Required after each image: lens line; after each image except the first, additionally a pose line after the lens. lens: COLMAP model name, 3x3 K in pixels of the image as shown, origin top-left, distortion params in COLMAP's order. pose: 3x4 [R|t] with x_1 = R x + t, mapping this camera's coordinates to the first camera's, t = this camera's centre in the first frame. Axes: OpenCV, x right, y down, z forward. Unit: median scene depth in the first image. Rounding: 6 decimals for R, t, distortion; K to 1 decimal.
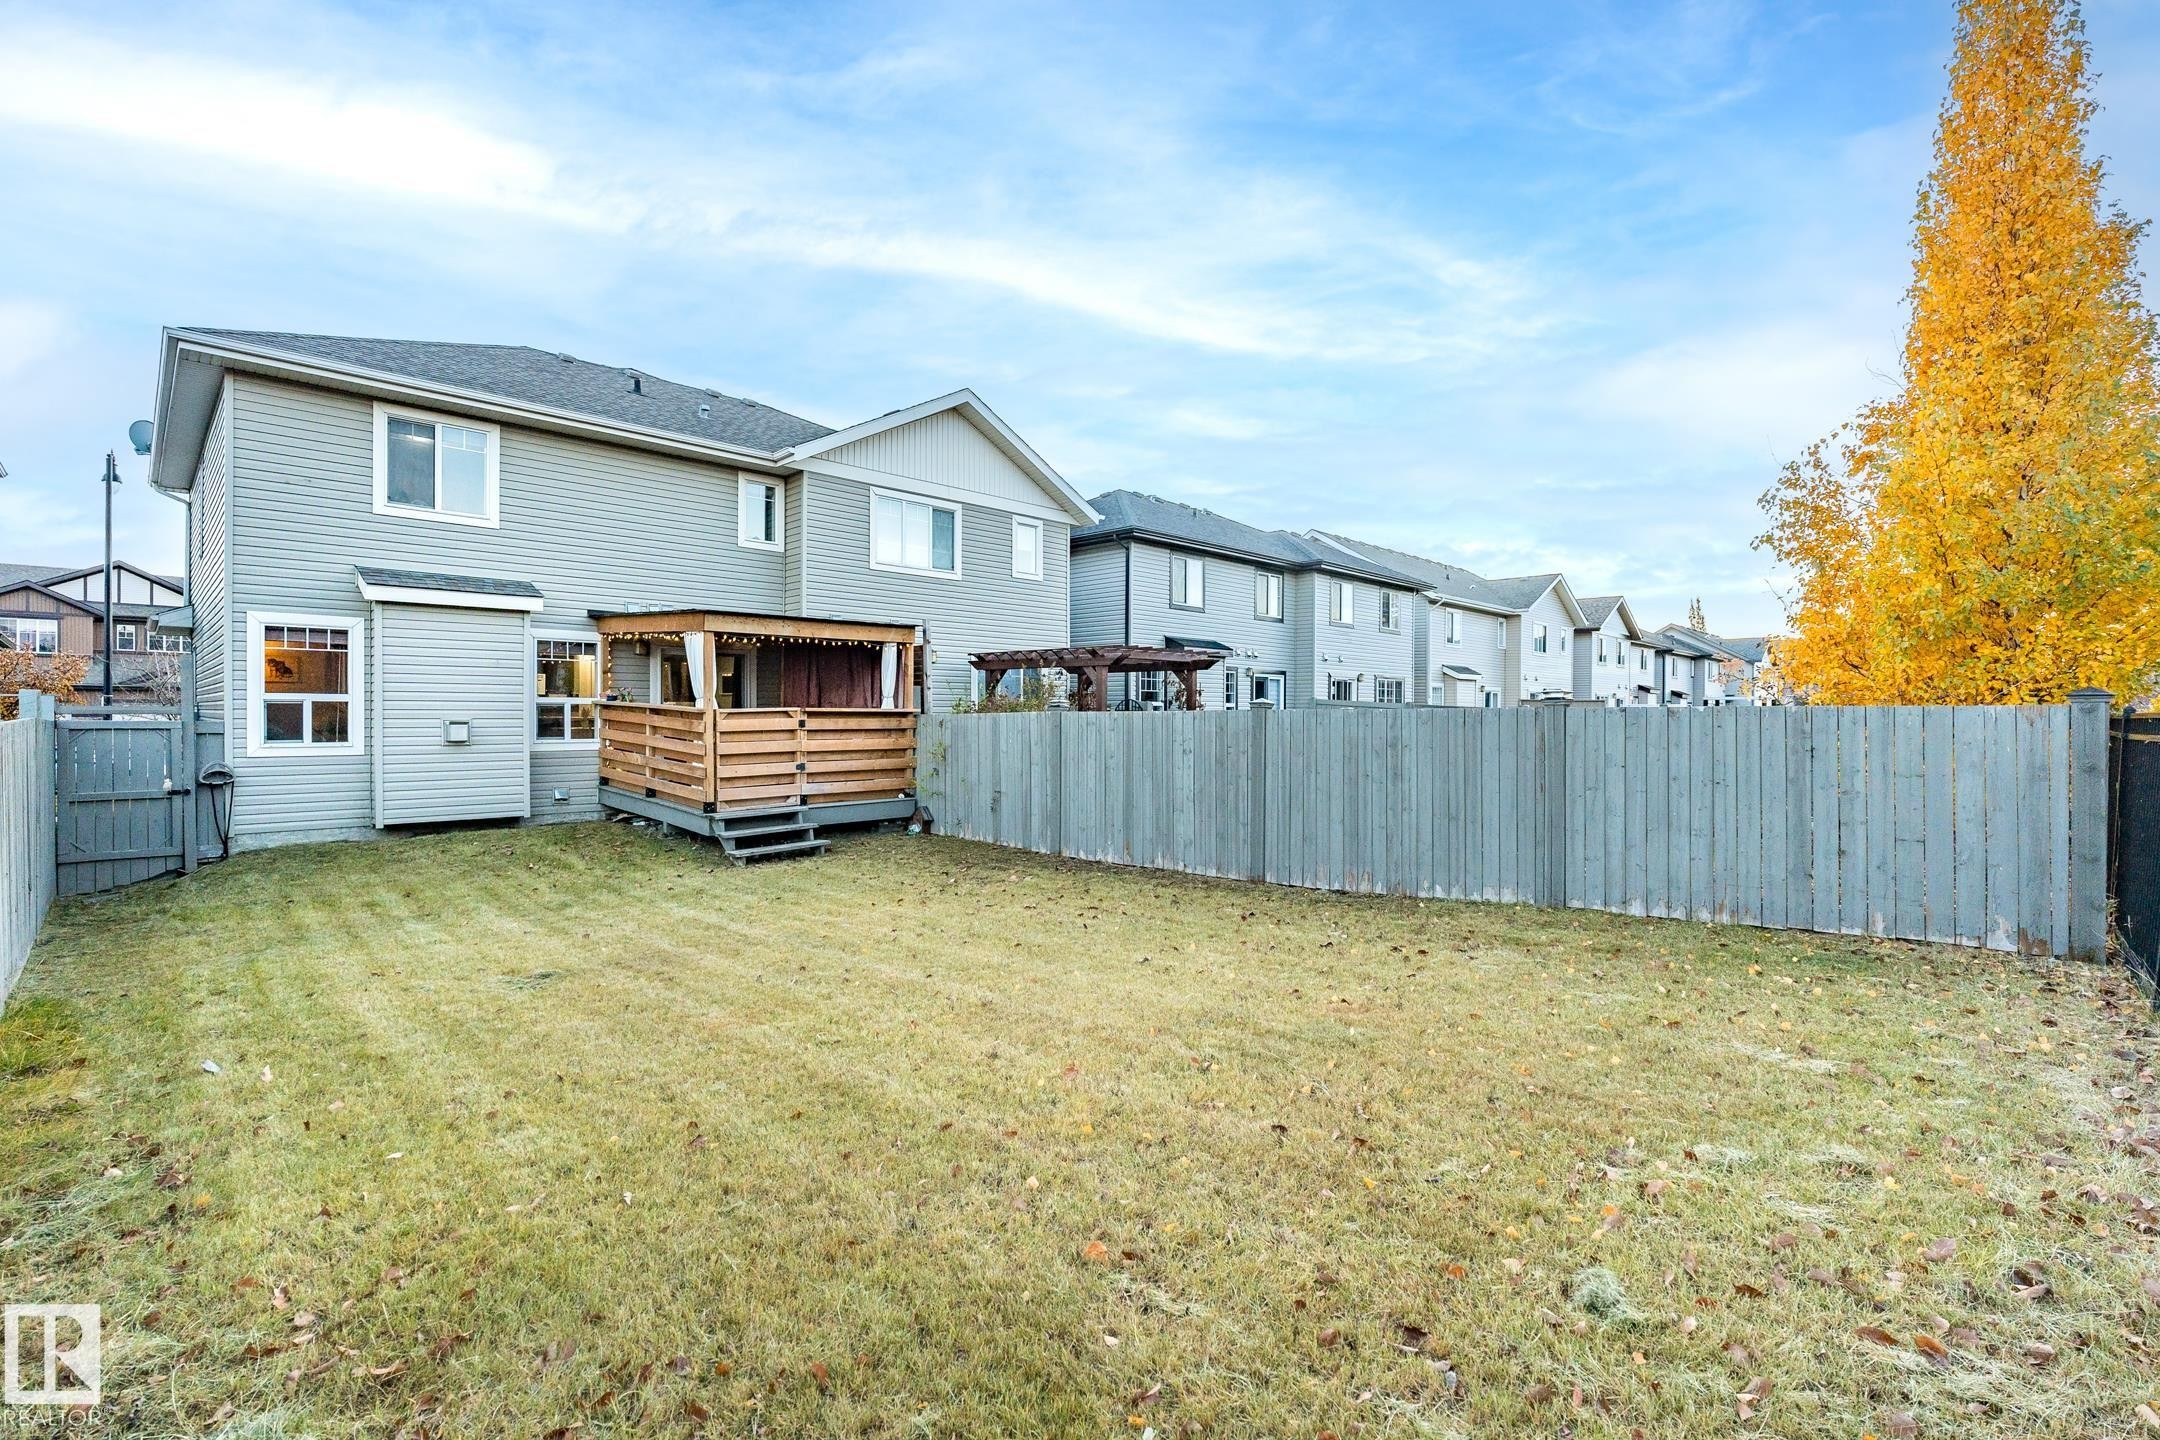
lens RADIAL K [[943.8, 0, 1084.0], [0, 943.8, 716.8], [0, 0, 1]] dist [-0.005041, -0.000110]
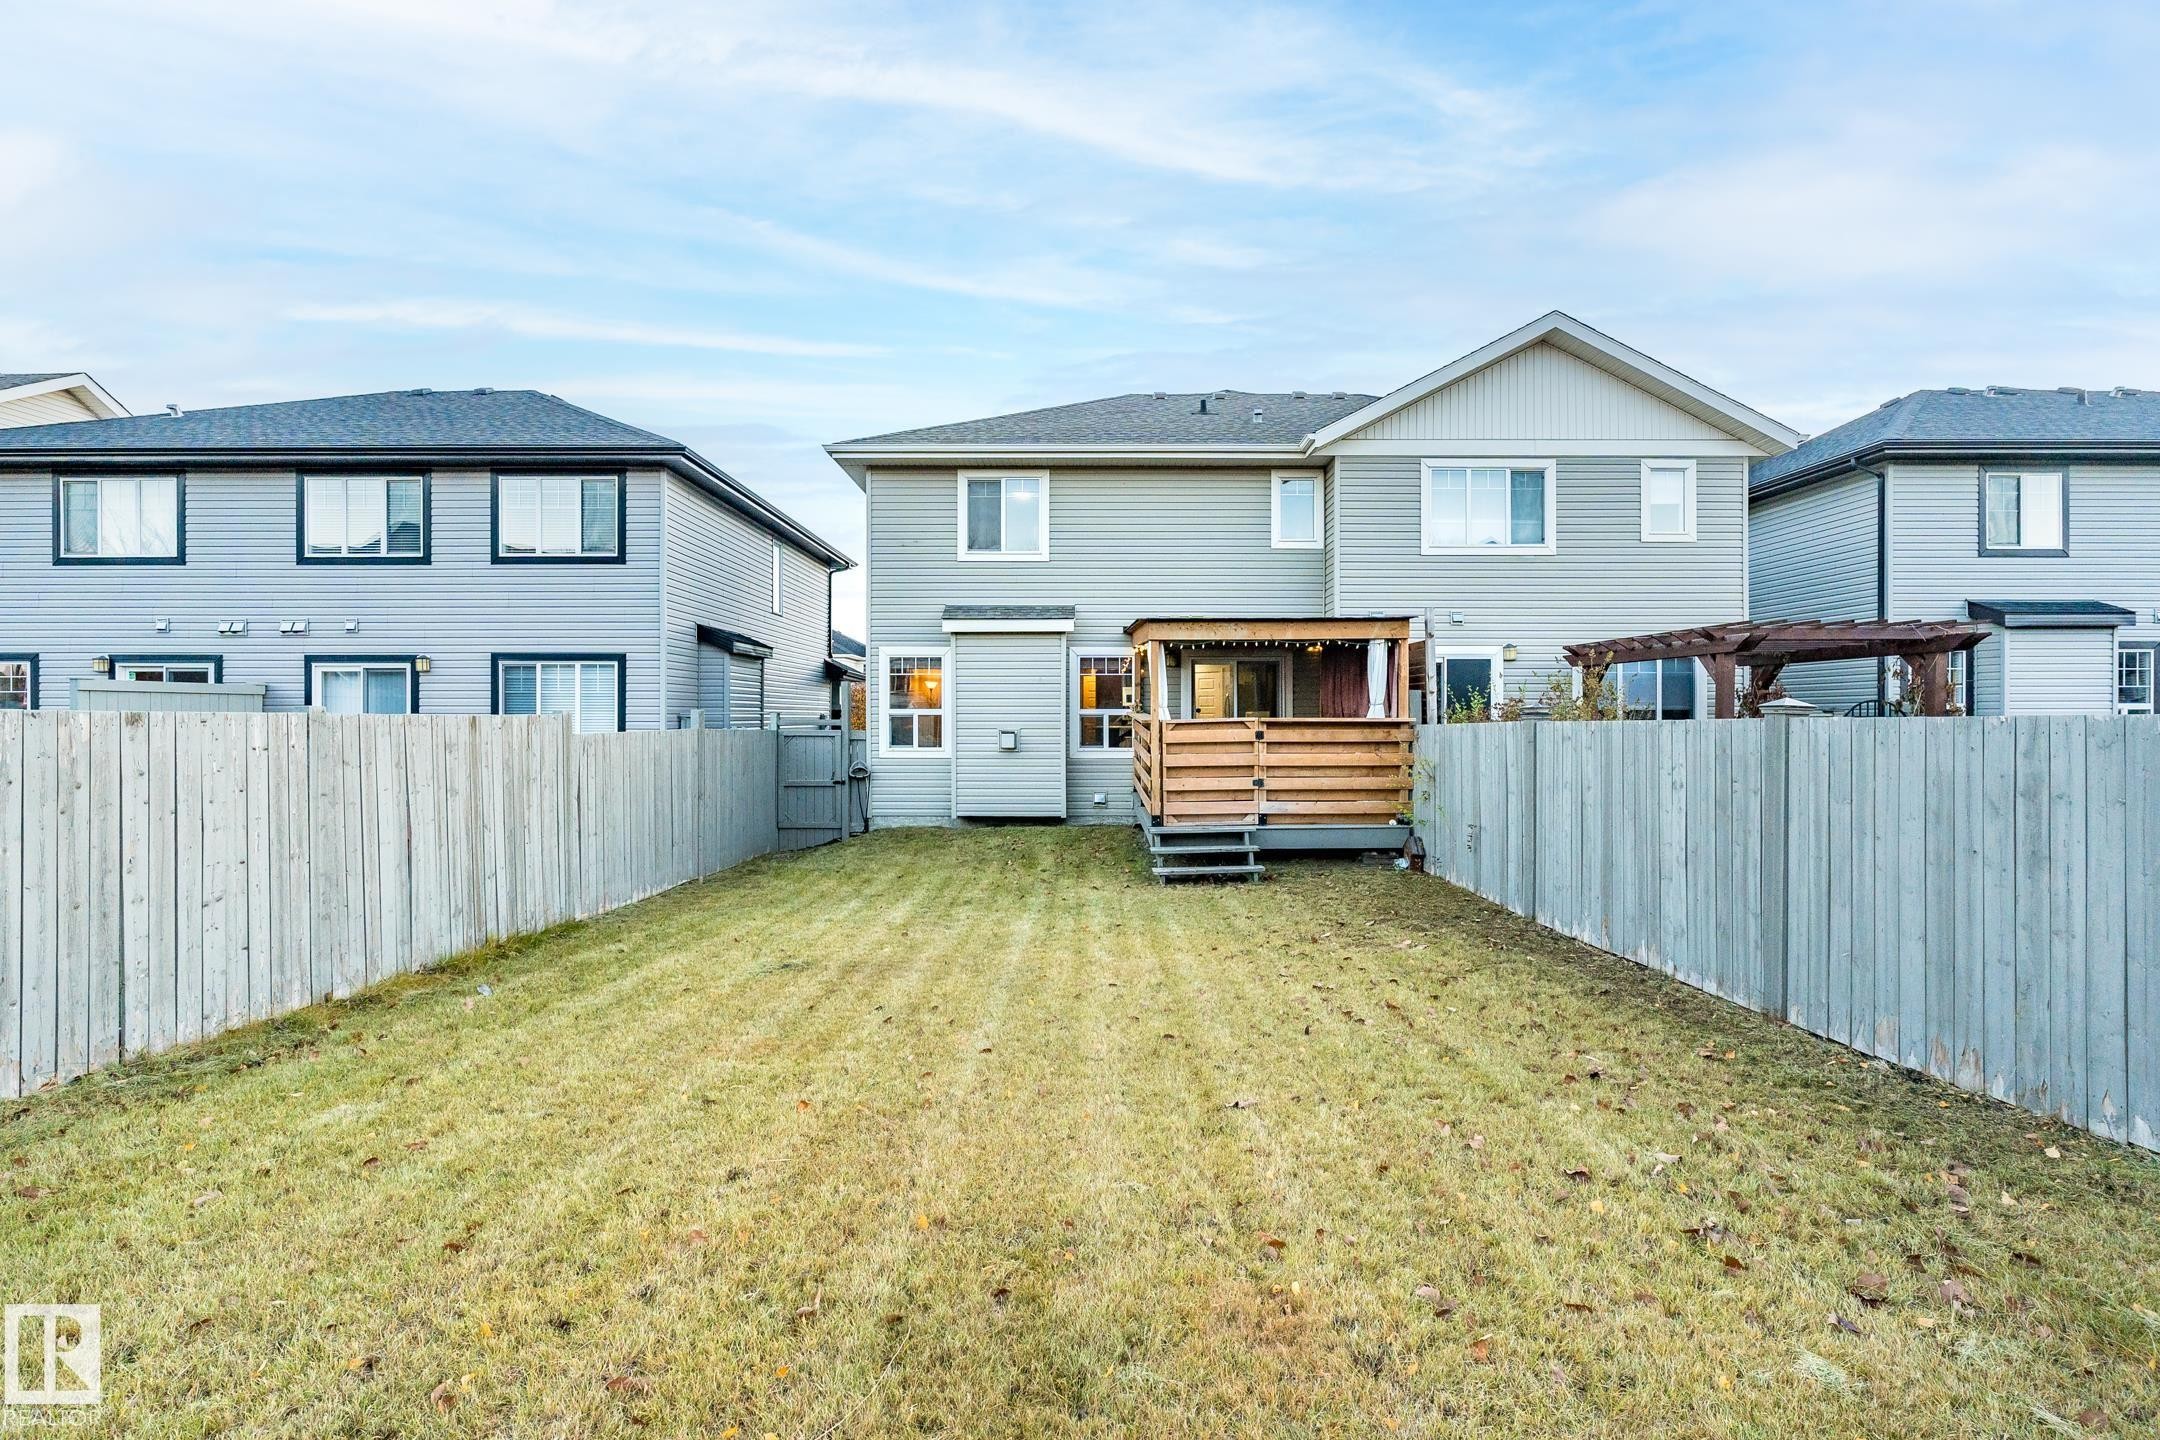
lens RADIAL K [[952.2, 0, 1077.6], [0, 952.2, 722.4], [0, 0, 1]] dist [-0.002624, 0.000050]
pose [[0.708774, -0.002560, -0.705431, 0.216441], [0.000541, 0.999995, -0.003085, -0.002219], [0.705436, 0.001805, 0.708772, 0.218918]]
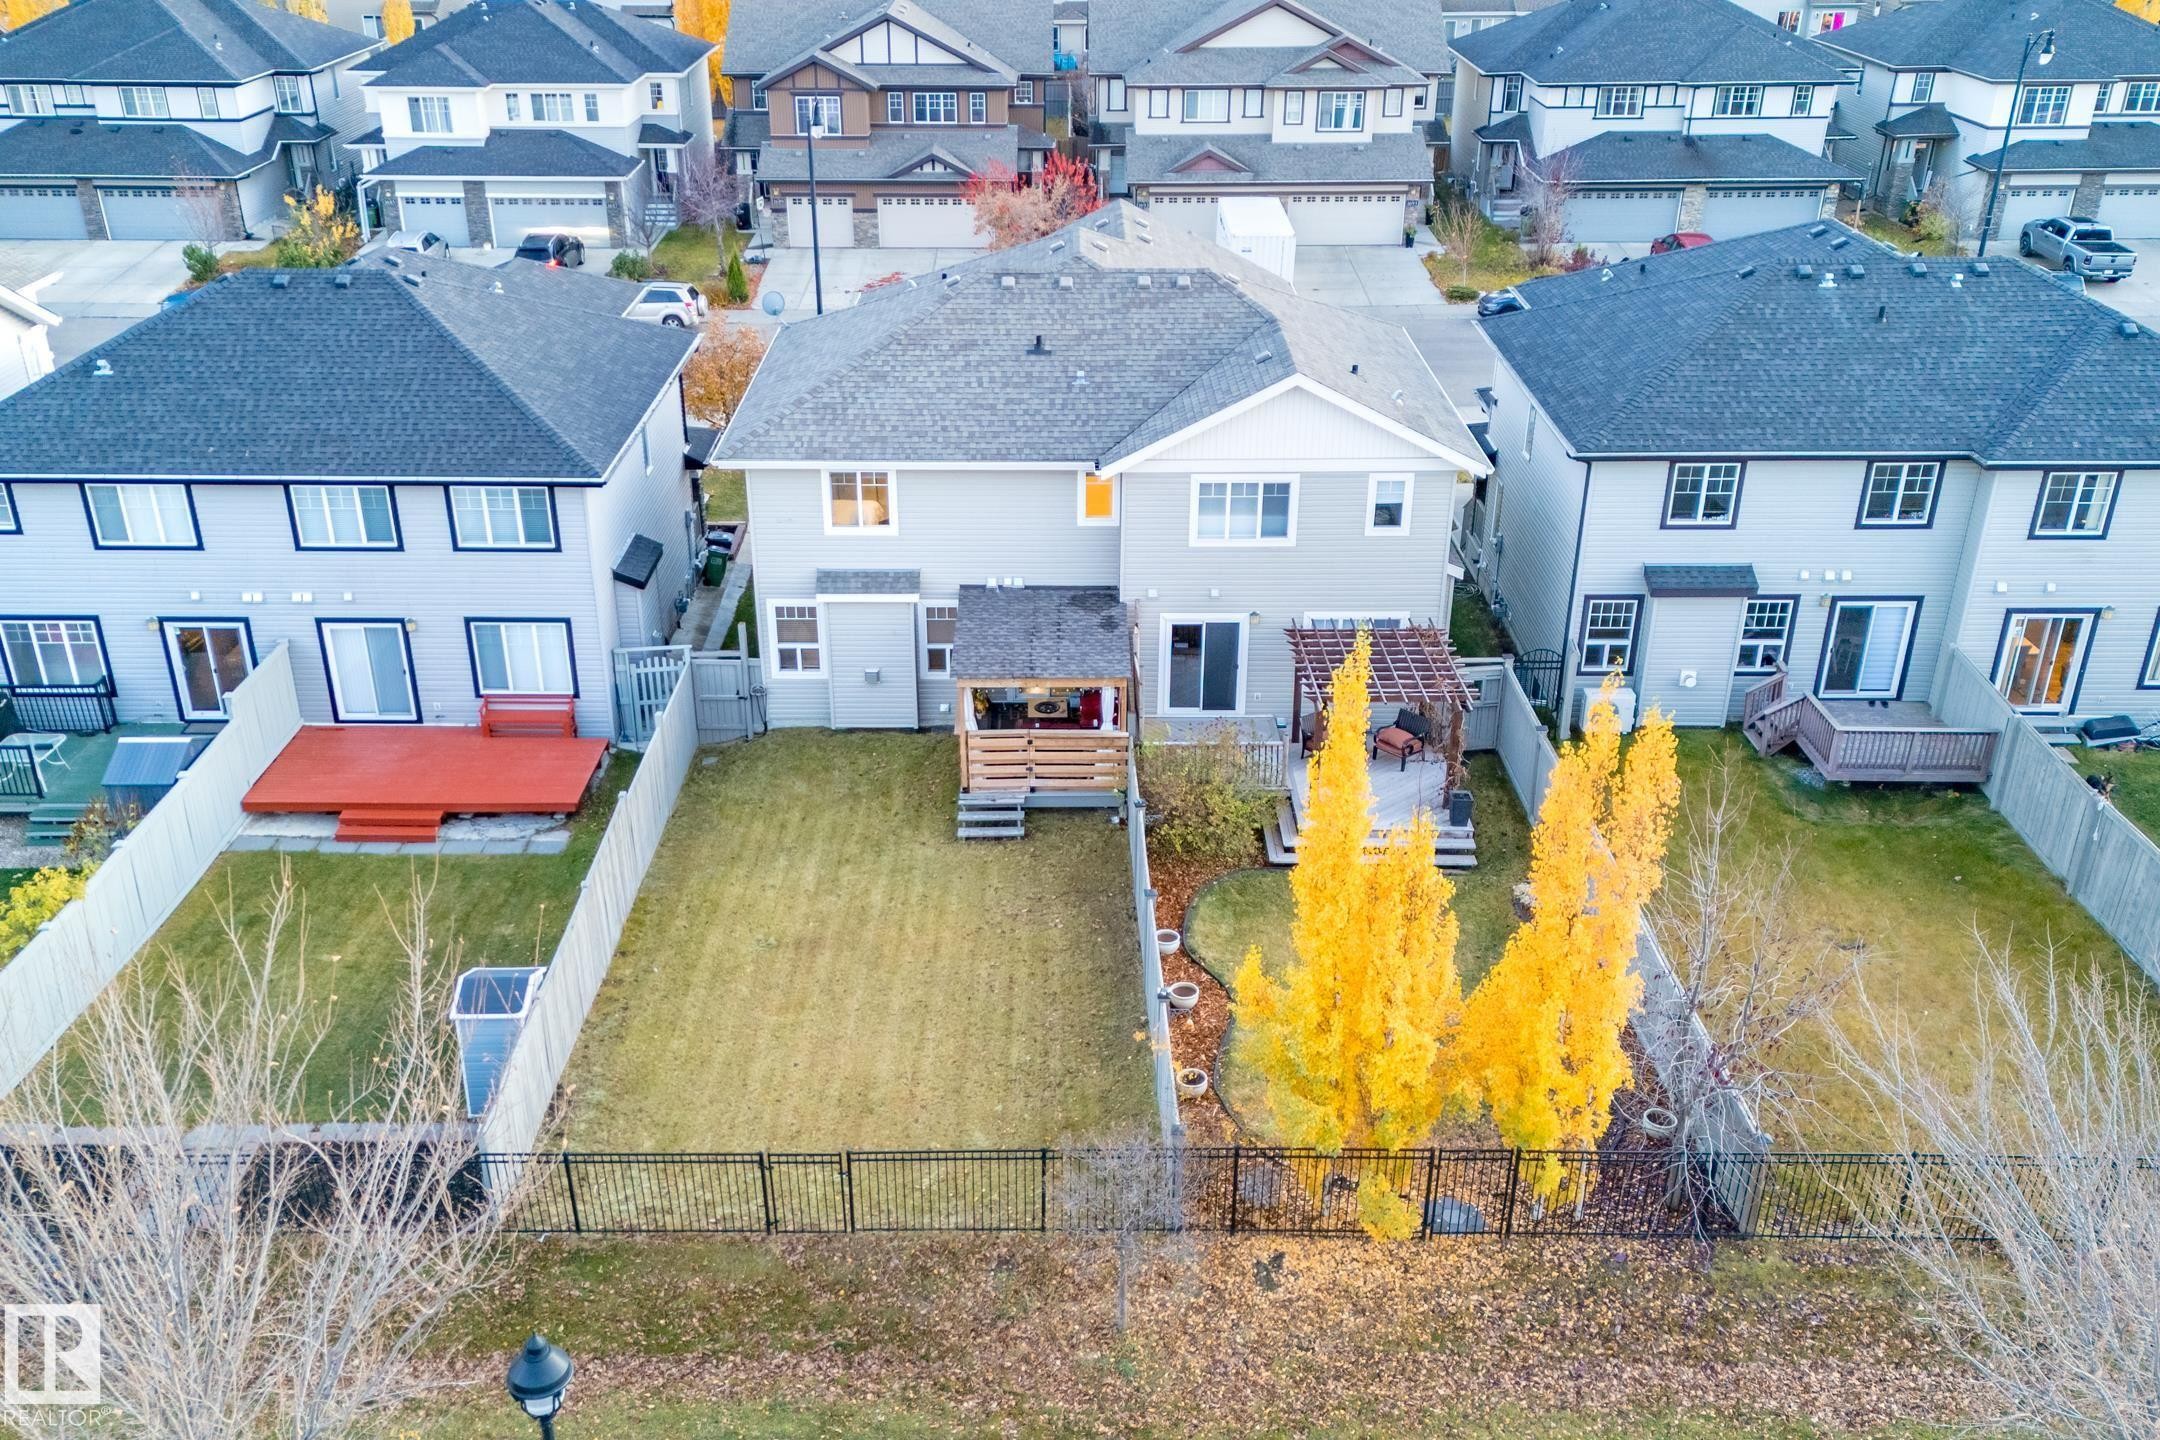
lens RADIAL K [[1999.6, 0, 1080.0], [0, 1999.6, 720.0], [0, 0, 1]] dist [0.198974, -0.320714]
pose [[0.710928, 0.316280, -0.628131, 1.582870], [-0.004601, 0.895237, 0.445566, -1.322267], [0.703250, -0.313875, 0.637904, -0.829511]]
